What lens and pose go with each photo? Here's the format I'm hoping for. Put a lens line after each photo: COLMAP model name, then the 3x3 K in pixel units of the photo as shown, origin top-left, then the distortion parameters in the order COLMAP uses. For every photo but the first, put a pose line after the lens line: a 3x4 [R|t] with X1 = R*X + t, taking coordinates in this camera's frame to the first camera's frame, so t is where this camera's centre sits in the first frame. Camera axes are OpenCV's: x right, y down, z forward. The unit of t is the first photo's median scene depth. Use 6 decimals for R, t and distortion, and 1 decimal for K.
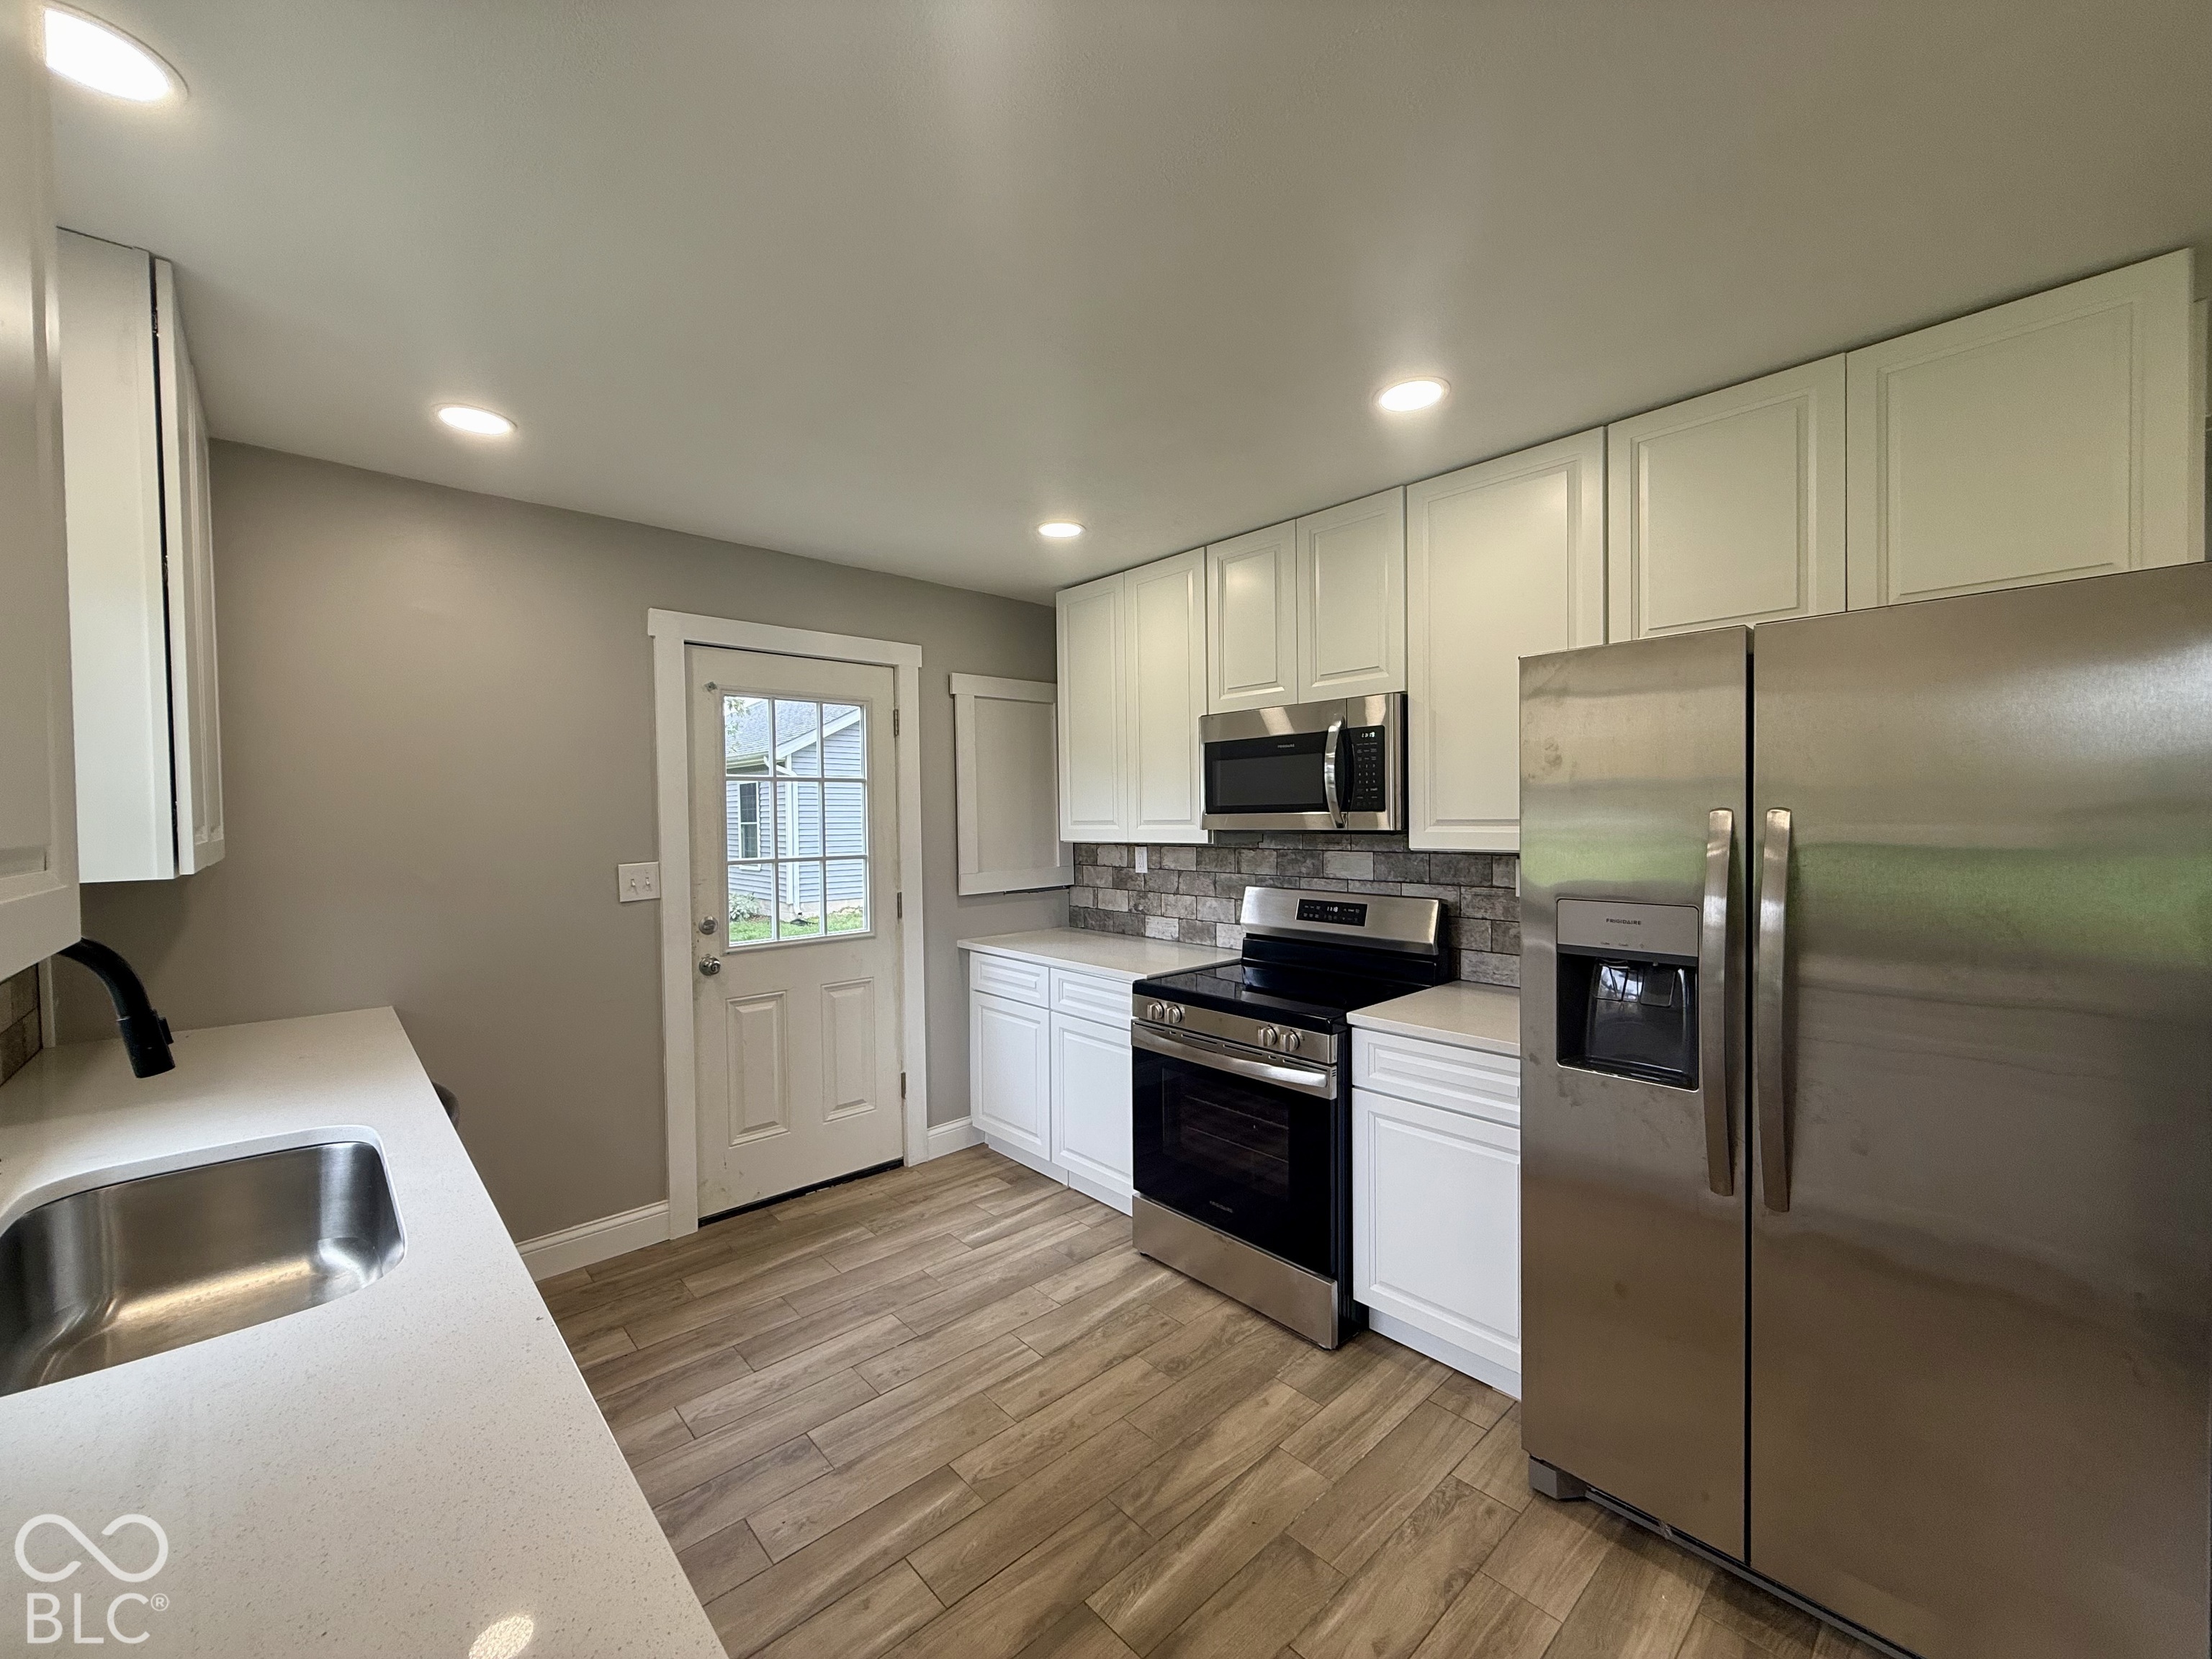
lens RADIAL K [[876.3, 0, 1100.3], [0, 876.3, 831.8], [0, 0, 1]] dist [-0.000802, -0.000258]
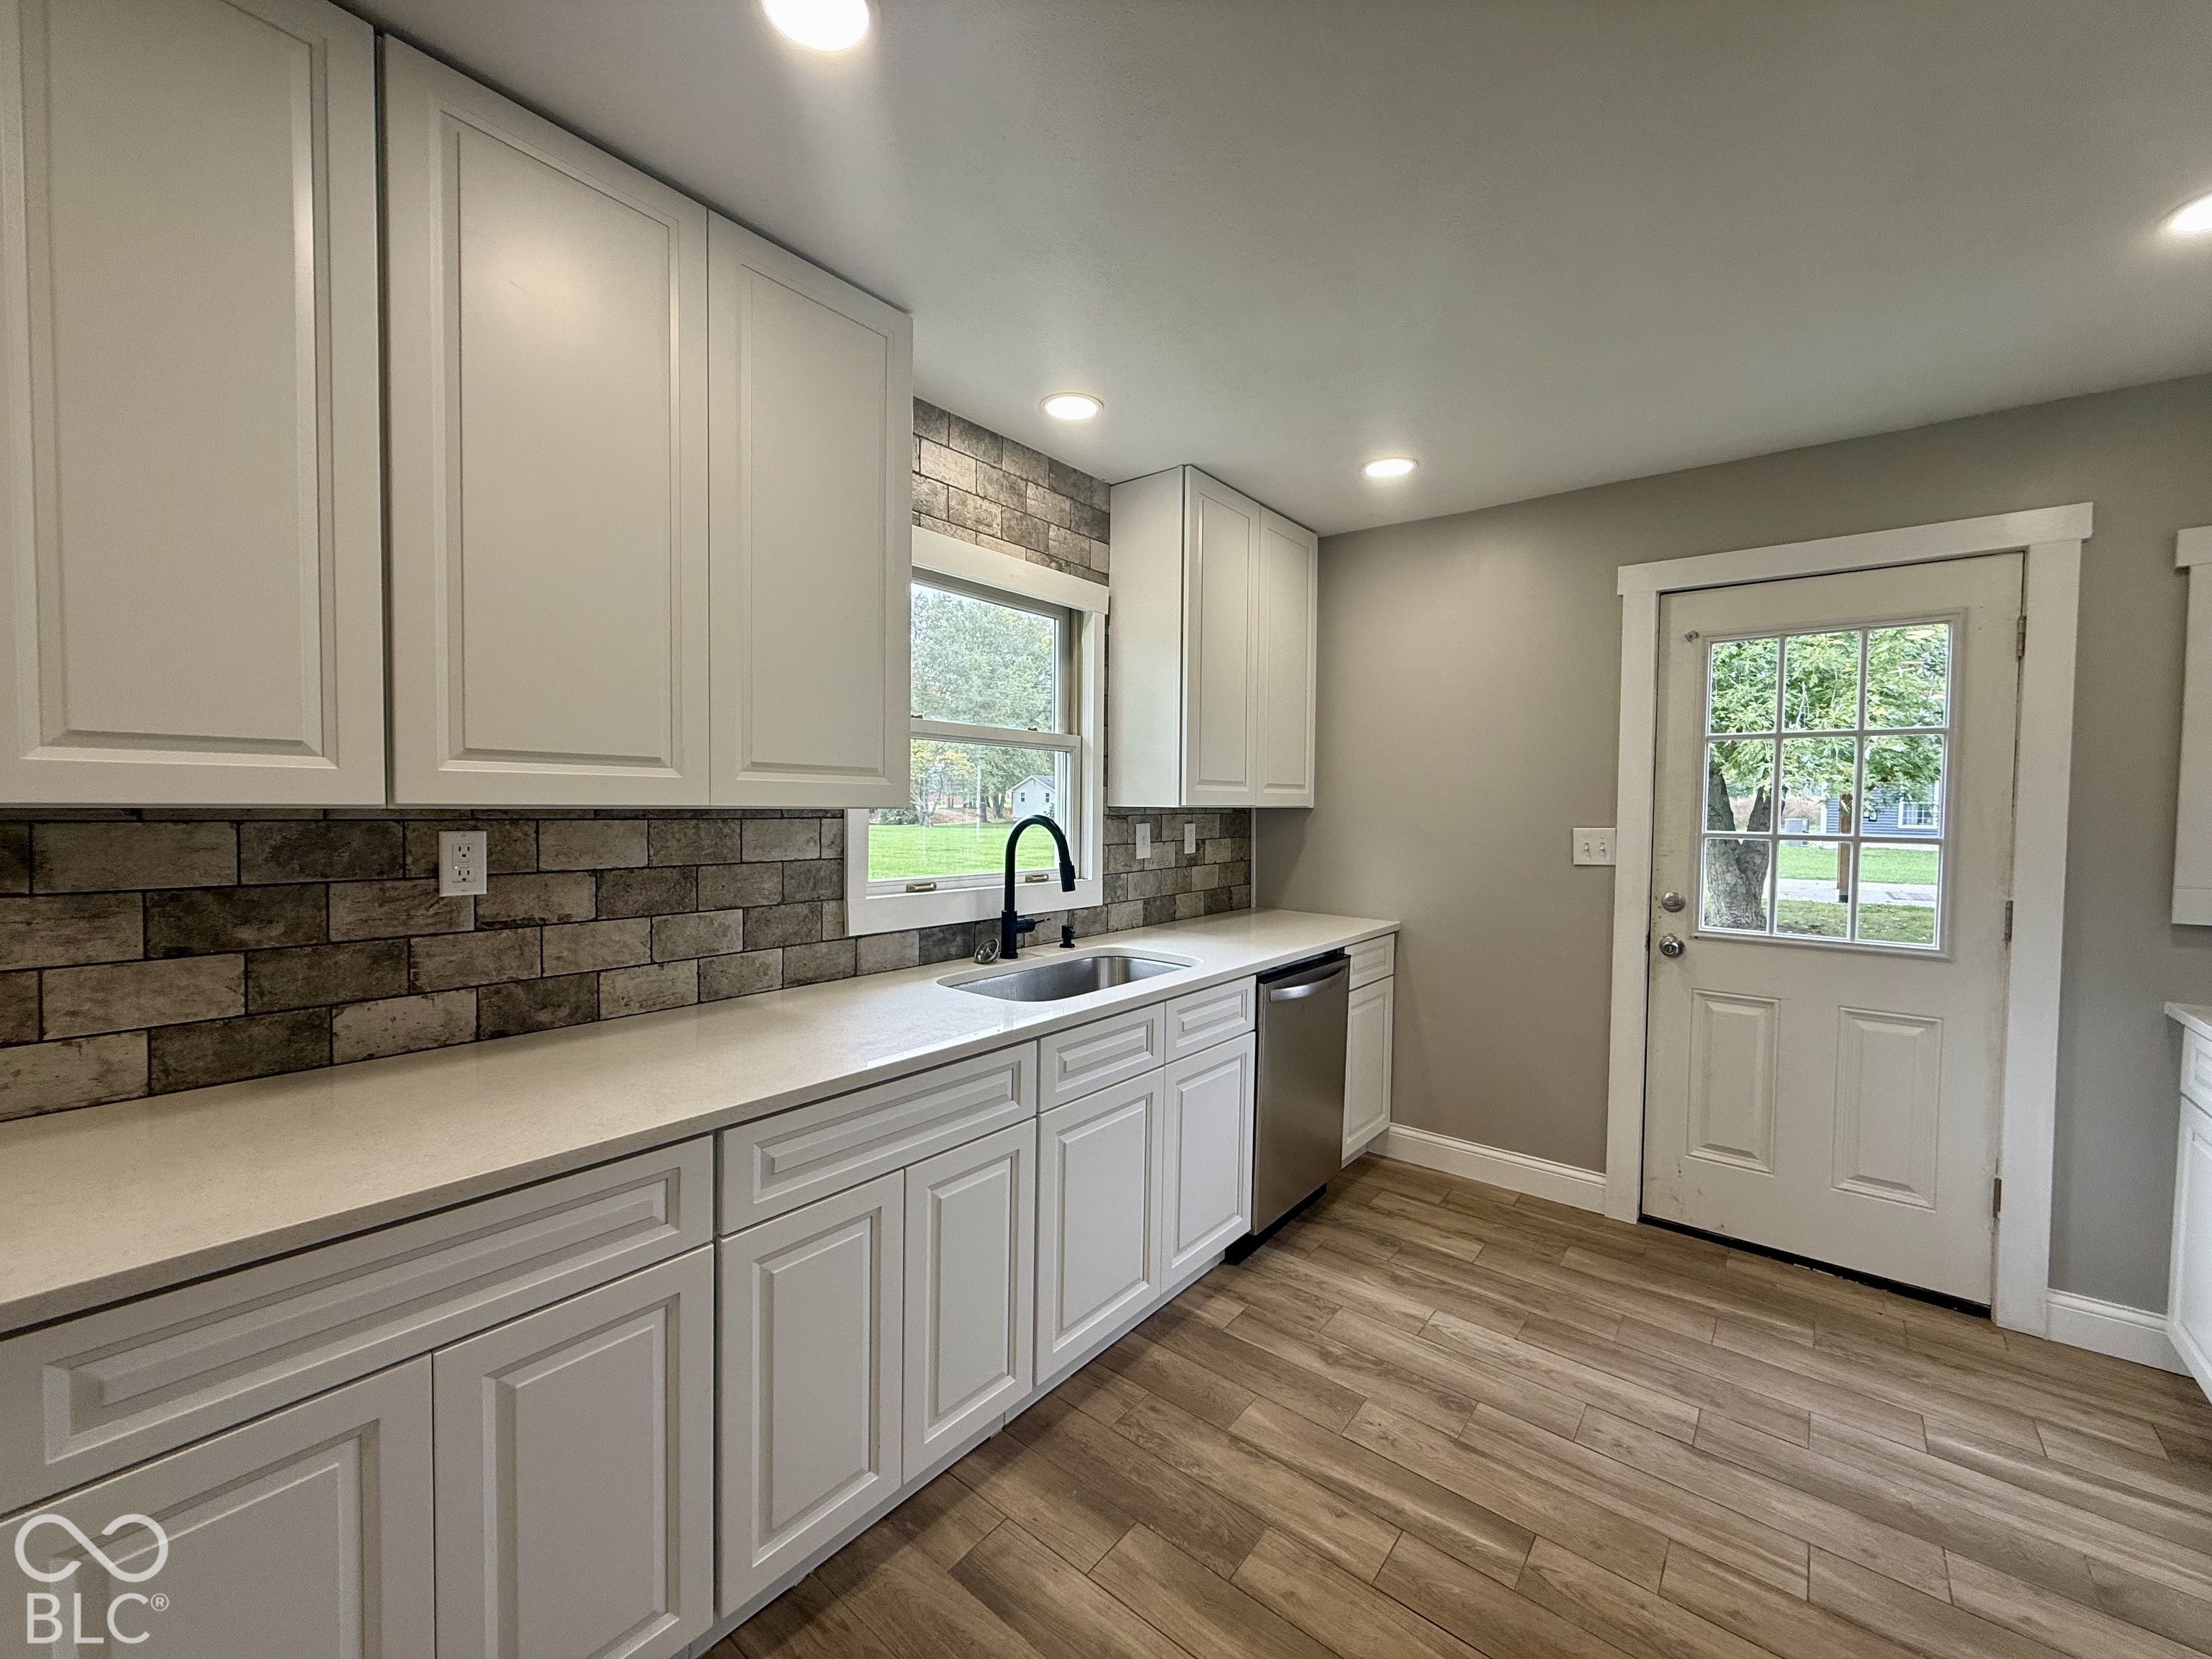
lens RADIAL K [[876.3, 0, 1100.3], [0, 876.3, 831.8], [0, 0, 1]] dist [-0.000802, -0.000258]
pose [[0.143936, 0.047107, -0.988465, 0.381702], [-0.034098, 0.998509, 0.042620, 0.016640], [0.988999, 0.027570, 0.145328, 0.298492]]
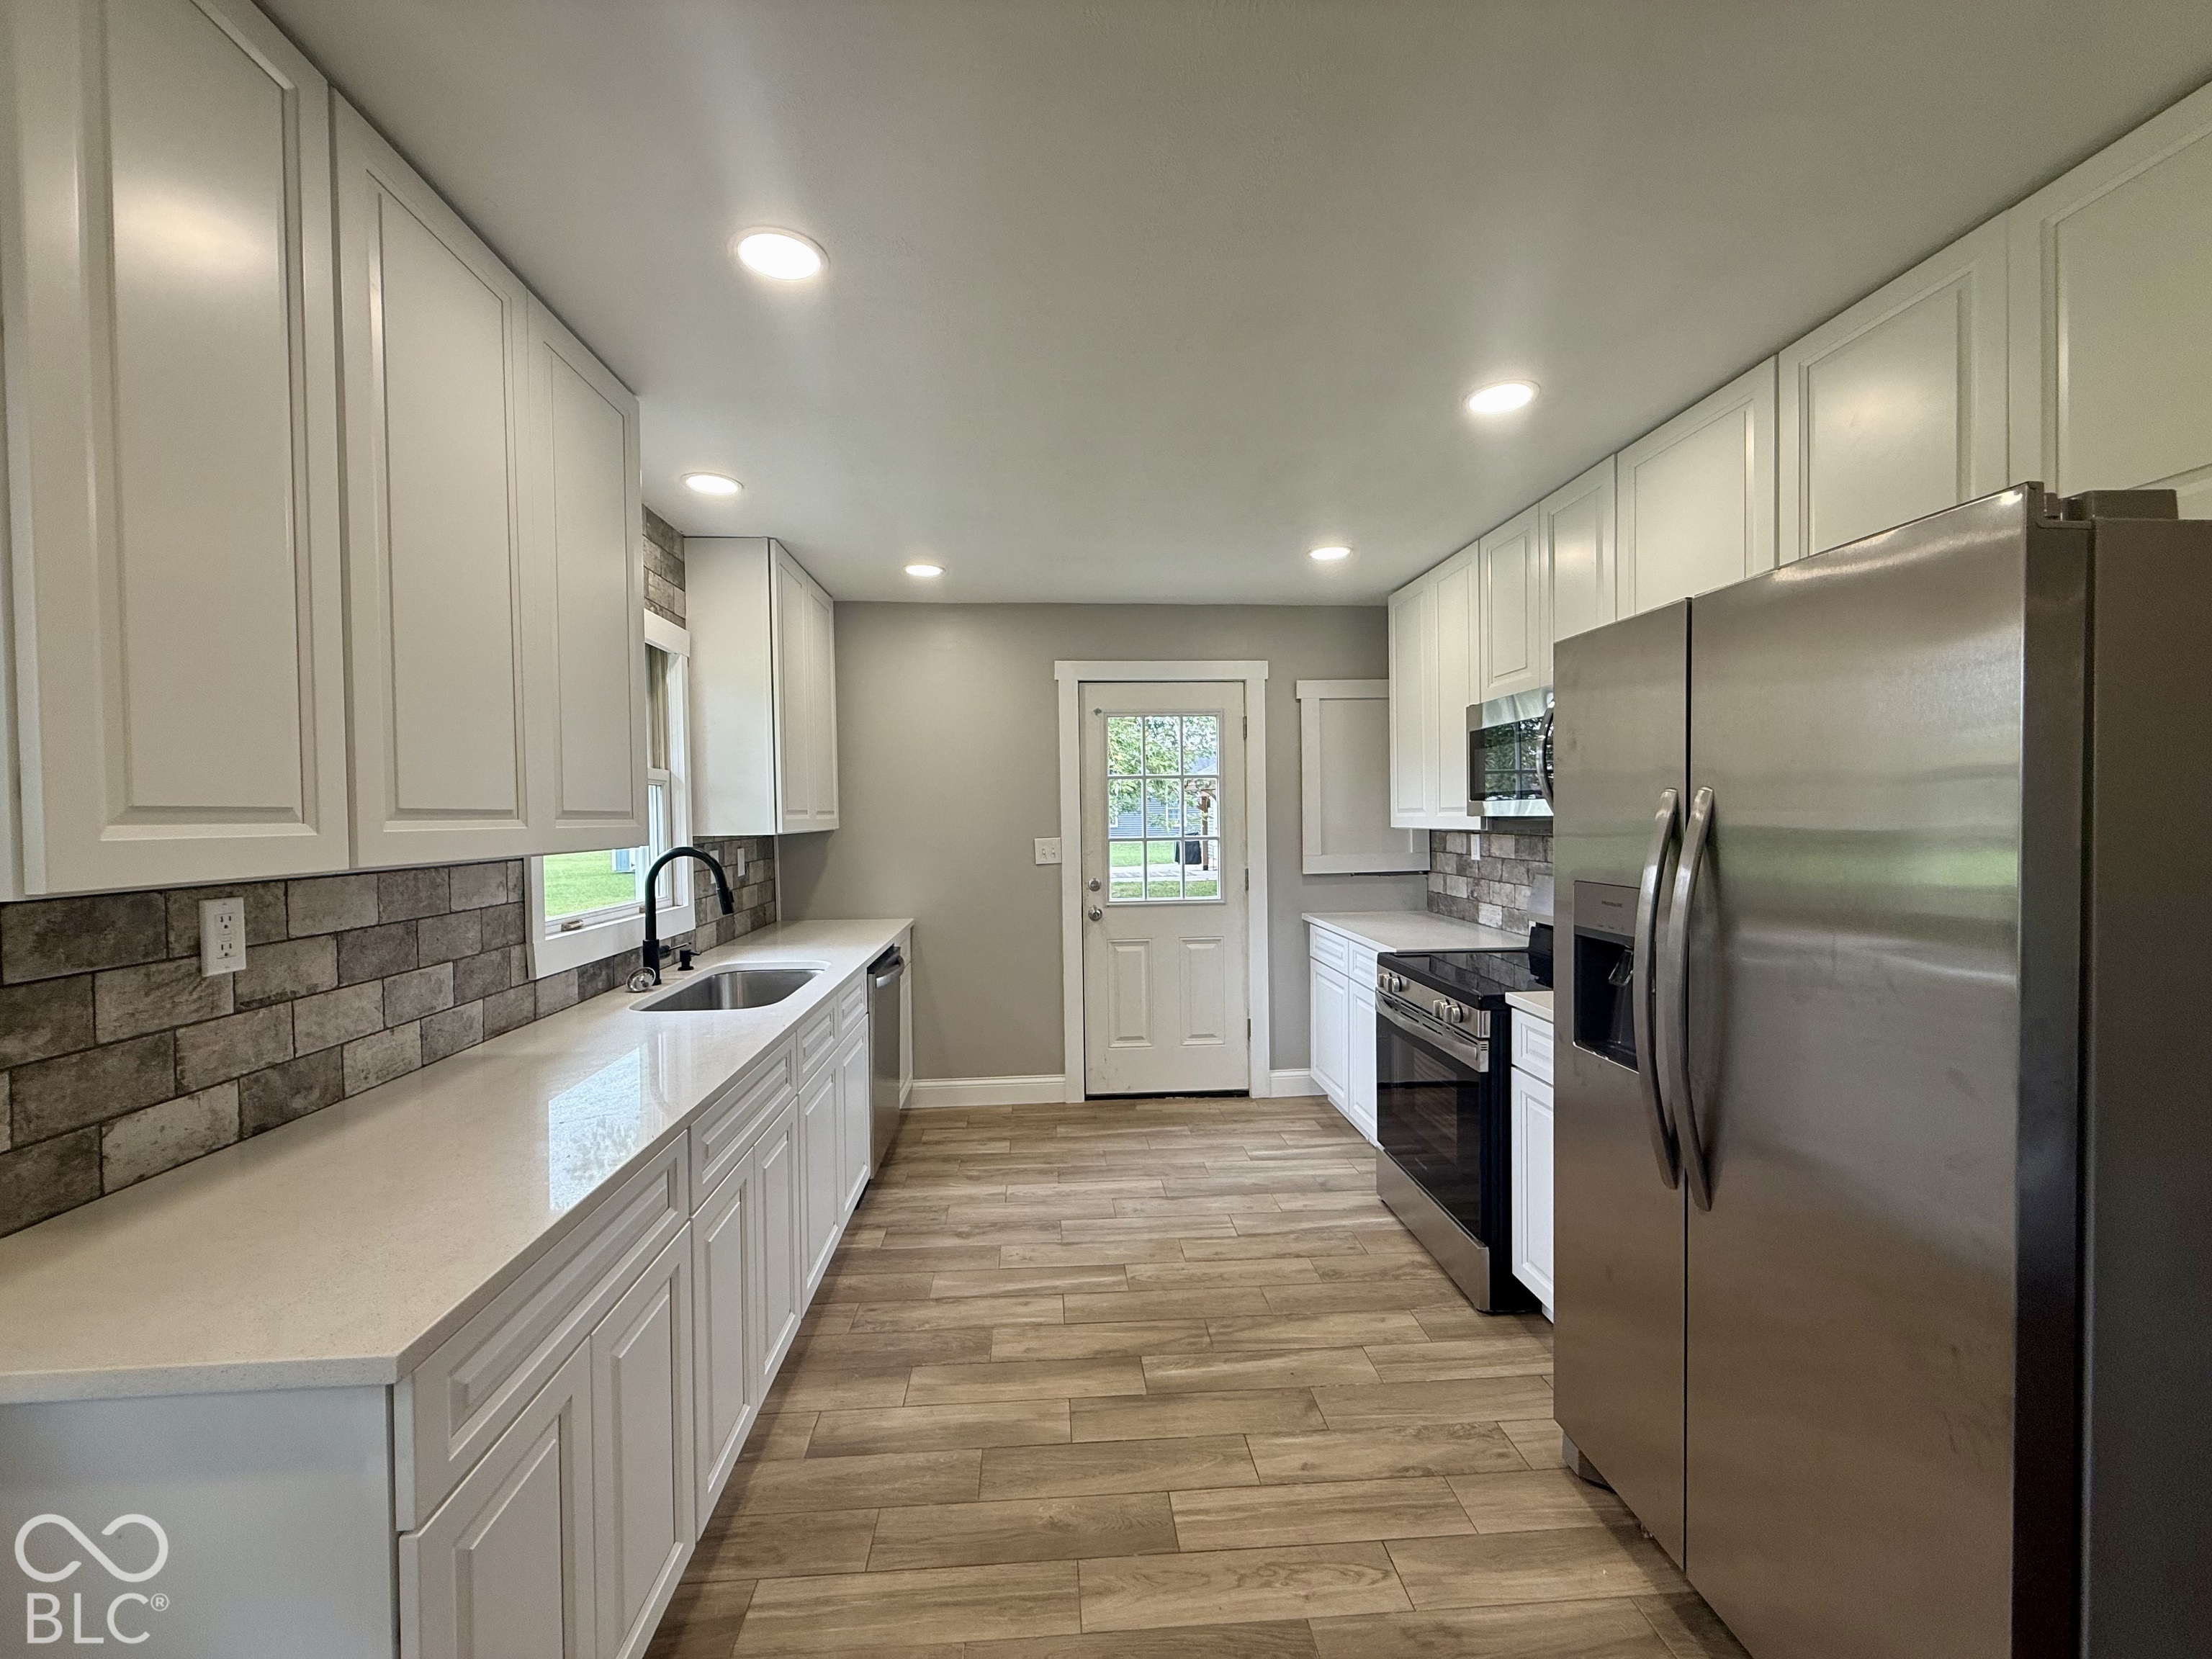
lens RADIAL K [[876.3, 0, 1100.3], [0, 876.3, 831.8], [0, 0, 1]] dist [-0.000802, -0.000258]
pose [[0.783114, 0.013933, -0.621723, 0.444168], [-0.008516, 0.999896, 0.011682, 0.007896], [0.621820, -0.003854, 0.783150, -0.081861]]
